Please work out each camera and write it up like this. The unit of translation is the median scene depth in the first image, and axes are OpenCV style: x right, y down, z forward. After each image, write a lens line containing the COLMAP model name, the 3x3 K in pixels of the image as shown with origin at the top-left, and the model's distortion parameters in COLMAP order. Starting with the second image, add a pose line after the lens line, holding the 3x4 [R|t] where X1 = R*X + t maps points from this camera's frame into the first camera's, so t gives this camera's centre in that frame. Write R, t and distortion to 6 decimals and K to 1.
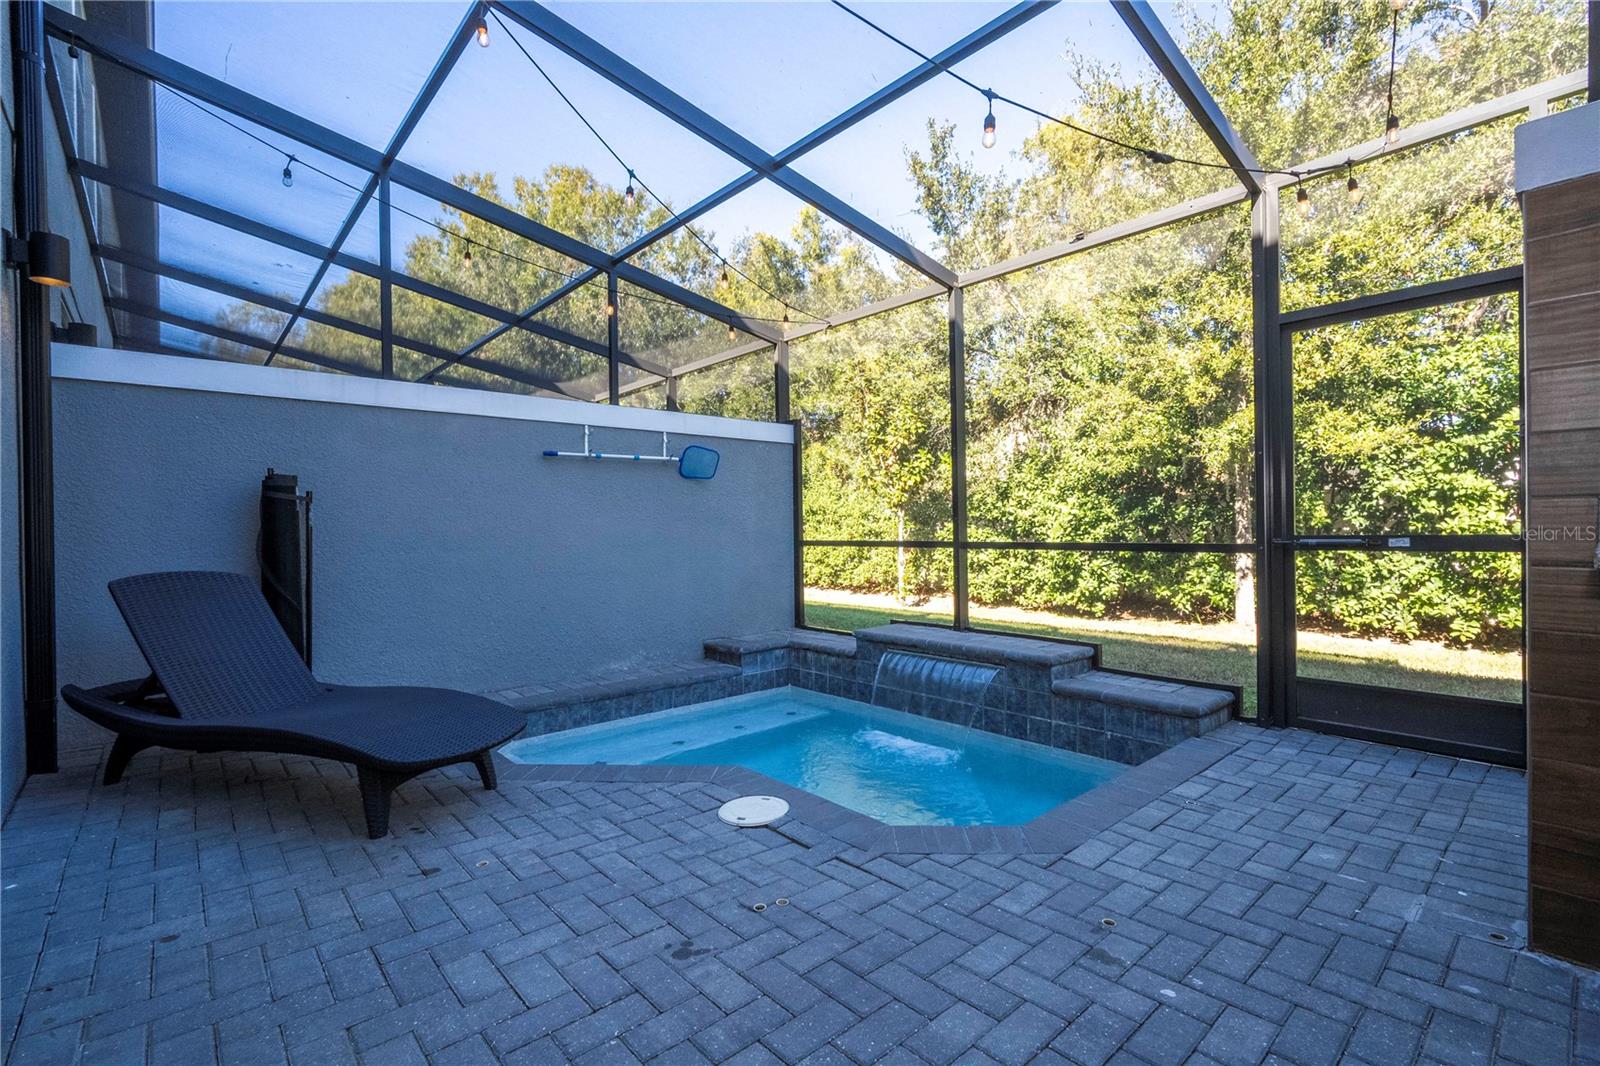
lens RADIAL K [[726.0, 0, 800.0], [0, 726.0, 533.0], [0, 0, 1]] dist [-0.009698, -0.000241]
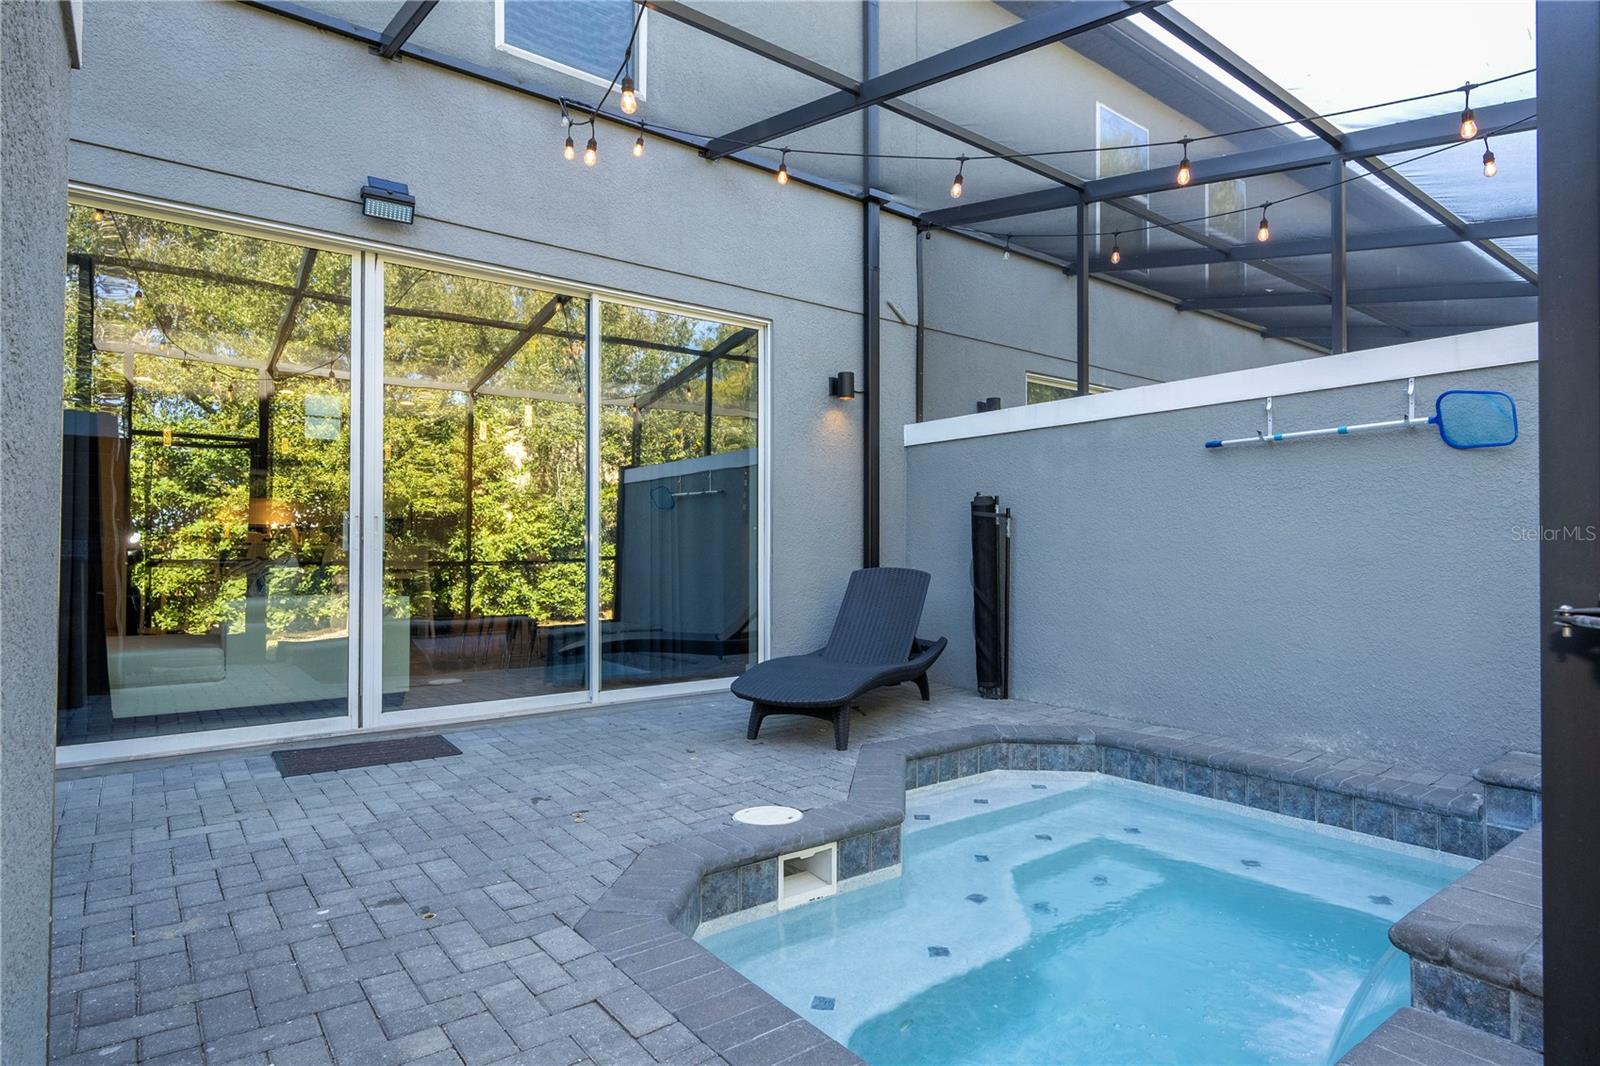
lens RADIAL K [[856.5, 0, 800.0], [0, 856.5, 533.0], [0, 0, 1]] dist [0.002738, 0.000696]
pose [[-0.065320, -0.006868, -0.997841, 1.468696], [-0.004718, 0.999967, -0.006573, -0.010047], [0.997853, 0.004279, -0.065350, 1.448601]]
